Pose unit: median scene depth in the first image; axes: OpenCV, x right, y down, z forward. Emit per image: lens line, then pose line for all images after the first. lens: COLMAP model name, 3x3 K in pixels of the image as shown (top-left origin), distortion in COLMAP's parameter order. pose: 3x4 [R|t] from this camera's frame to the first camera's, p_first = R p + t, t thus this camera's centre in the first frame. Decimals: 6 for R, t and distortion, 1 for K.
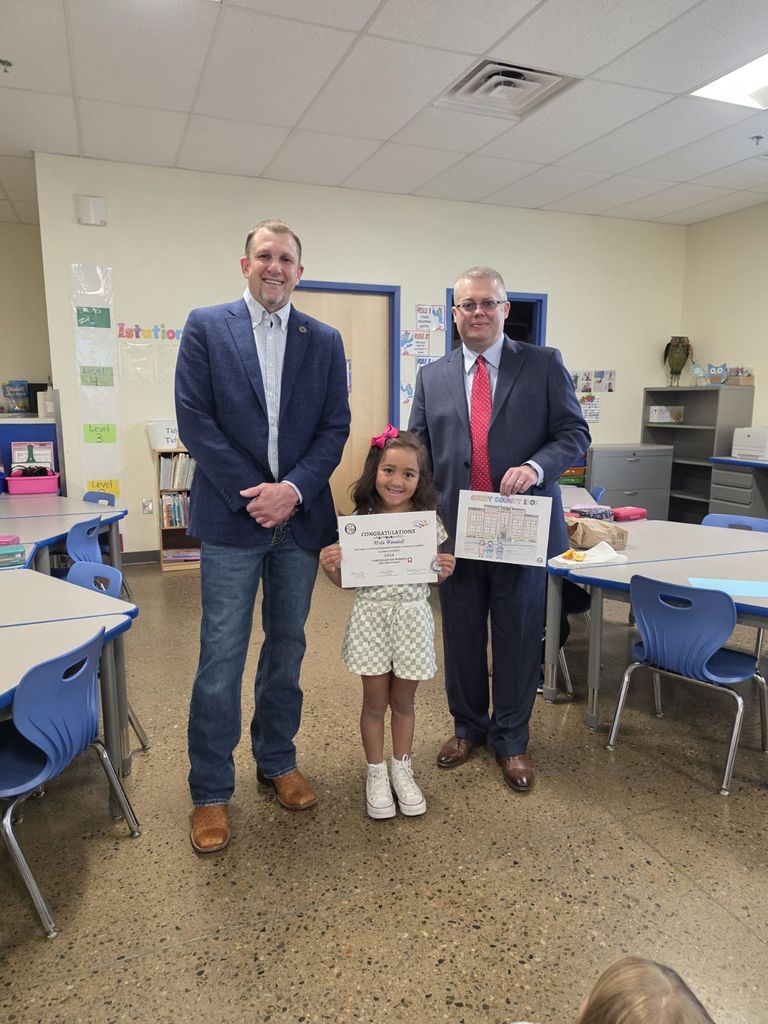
lens RADIAL K [[738.1, 0, 379.2], [0, 738.1, 525.0], [0, 0, 1]] dist [0.048480, -0.053979]
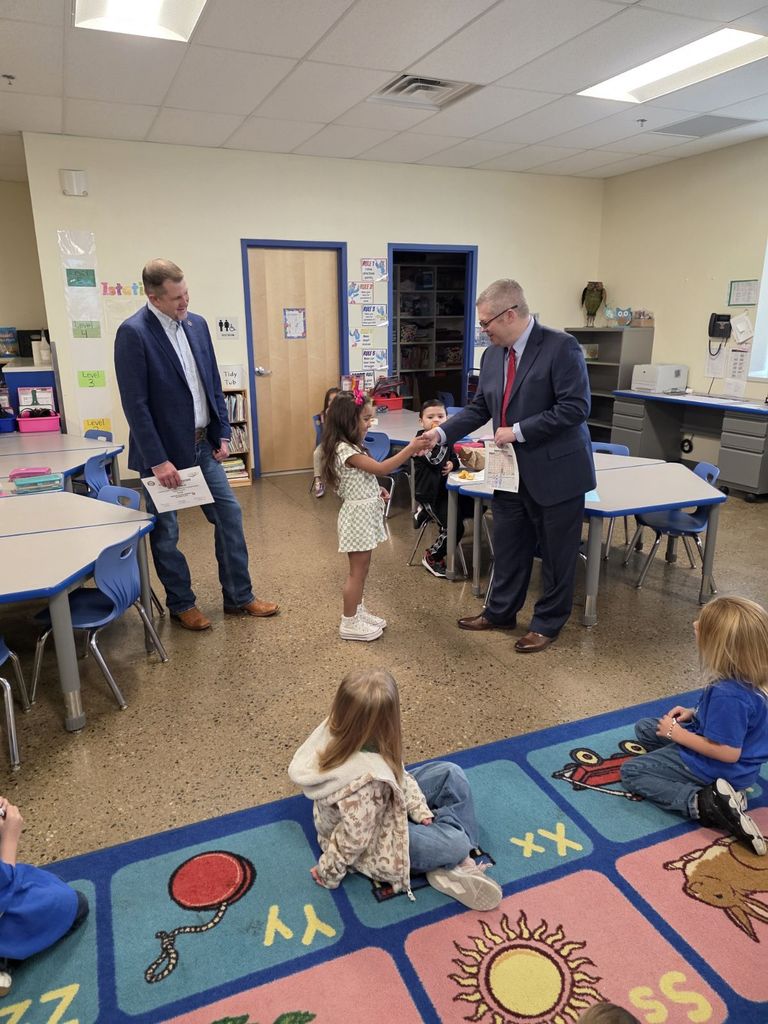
lens RADIAL K [[738.1, 0, 379.2], [0, 738.1, 525.0], [0, 0, 1]] dist [0.048480, -0.053979]
pose [[0.998788, -0.019813, 0.045050, 0.022307], [0.015141, 0.994692, 0.101777, -0.005889], [-0.046827, -0.100971, 0.993787, -0.220981]]
